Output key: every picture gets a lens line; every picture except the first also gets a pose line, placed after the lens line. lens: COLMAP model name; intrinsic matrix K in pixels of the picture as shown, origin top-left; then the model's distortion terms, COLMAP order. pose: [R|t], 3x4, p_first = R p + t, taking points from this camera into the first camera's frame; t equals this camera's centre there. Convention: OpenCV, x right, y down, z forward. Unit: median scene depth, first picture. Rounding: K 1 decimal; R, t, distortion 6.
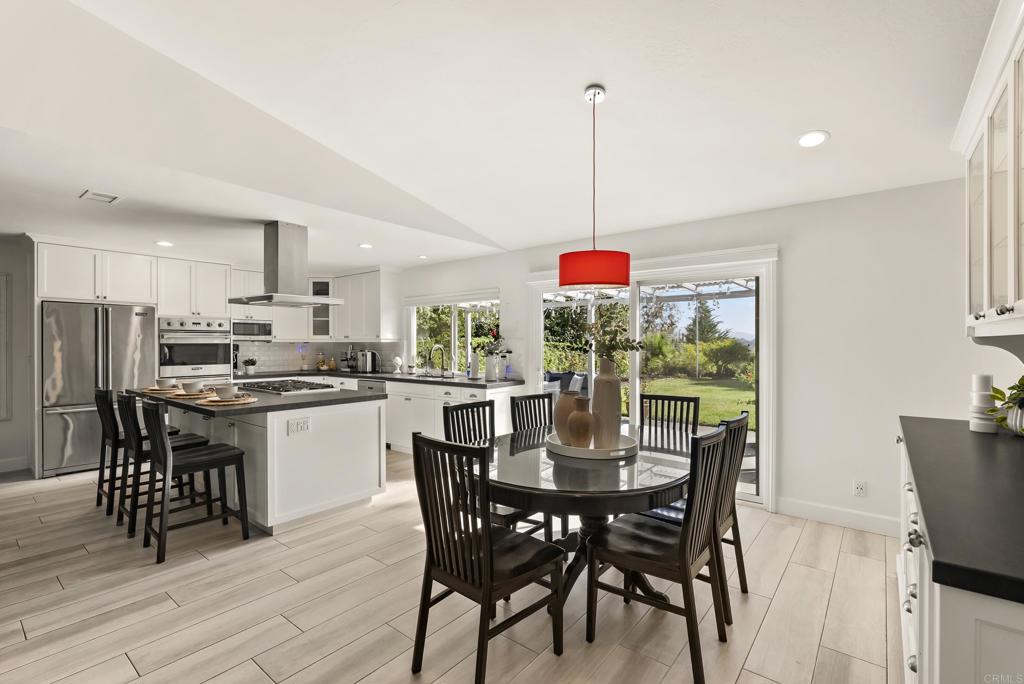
lens RADIAL K [[464.2, 0, 510.0], [0, 464.2, 345.0], [0, 0, 1]] dist [-0.000226, -0.000262]
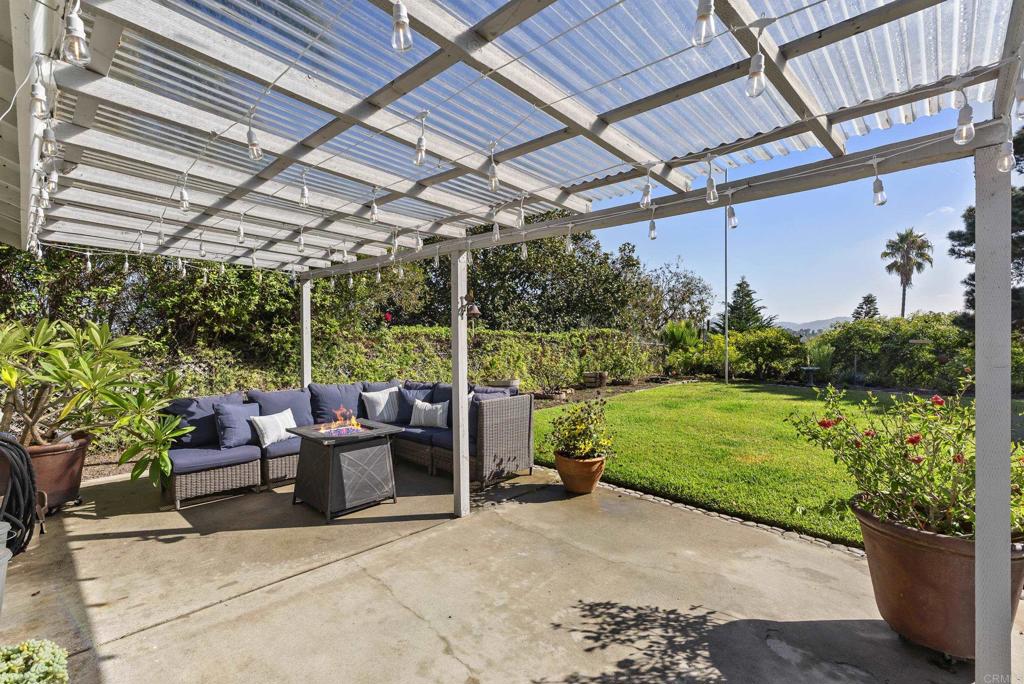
lens RADIAL K [[463.2, 0, 512.0], [0, 463.2, 342.0], [0, 0, 1]] dist [-0.003524, 0.000077]
pose [[0.997066, 0.000826, -0.076542, 0.368765], [0.000217, 0.999907, 0.013616, -0.001337], [0.076546, -0.013593, 0.996973, 0.754245]]
